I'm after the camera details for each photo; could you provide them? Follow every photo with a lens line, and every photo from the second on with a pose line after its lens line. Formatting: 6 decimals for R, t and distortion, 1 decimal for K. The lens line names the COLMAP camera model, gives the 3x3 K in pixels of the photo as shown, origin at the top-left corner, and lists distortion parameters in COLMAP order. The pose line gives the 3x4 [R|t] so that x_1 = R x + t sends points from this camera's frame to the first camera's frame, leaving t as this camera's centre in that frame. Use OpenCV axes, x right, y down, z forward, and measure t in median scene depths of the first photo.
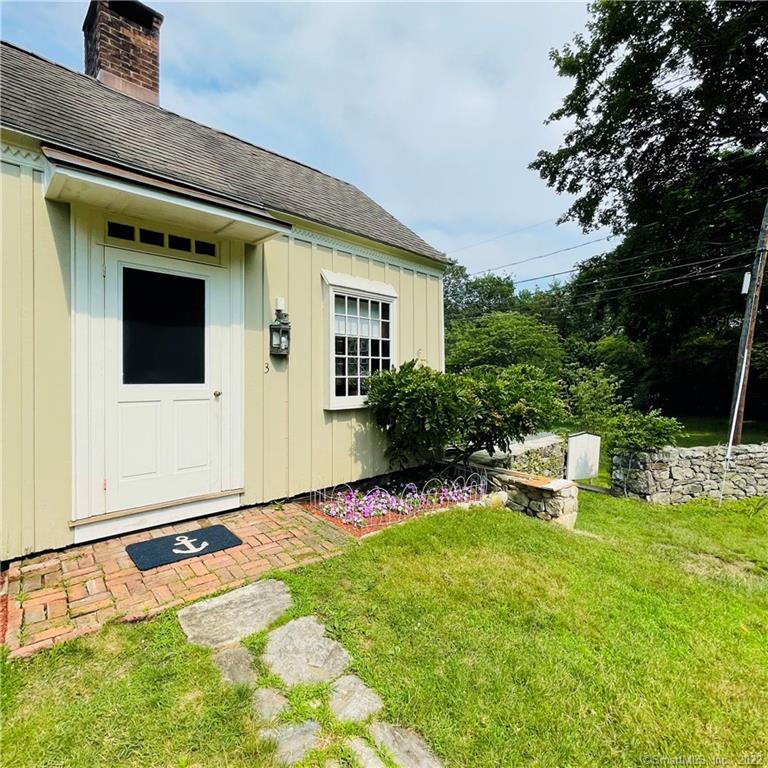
lens RADIAL K [[415.5, 0, 379.1], [0, 415.5, 384.2], [0, 0, 1]] dist [-0.007063, 0.004092]
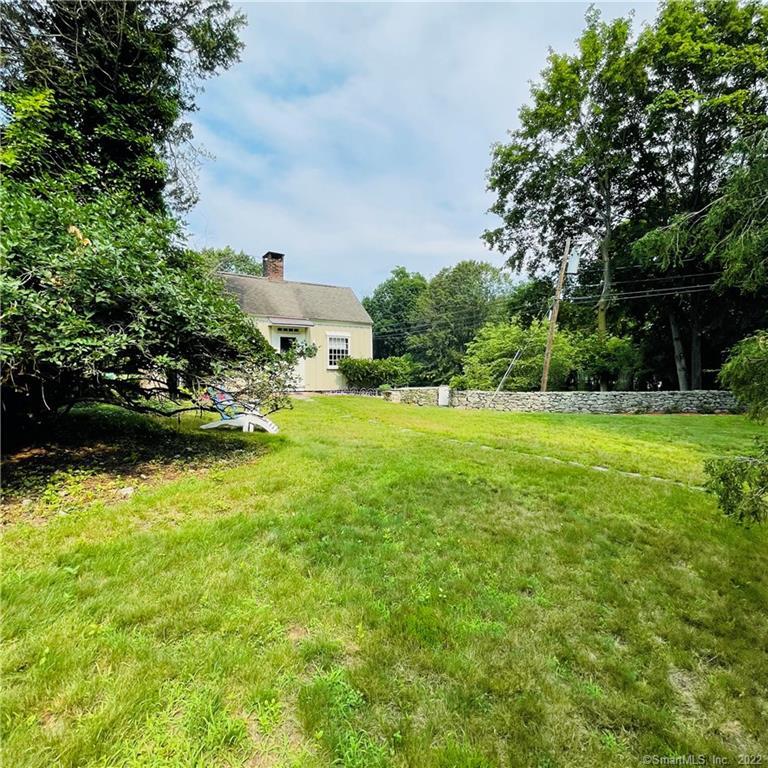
lens RADIAL K [[415.5, 0, 387.5], [0, 415.5, 380.5], [0, 0, 1]] dist [-0.007063, 0.004092]
pose [[0.984369, 0.002207, -0.176107, 0.989237], [-0.001445, 0.999989, 0.004453, 0.138366], [0.176115, -0.004129, 0.984361, -2.392119]]
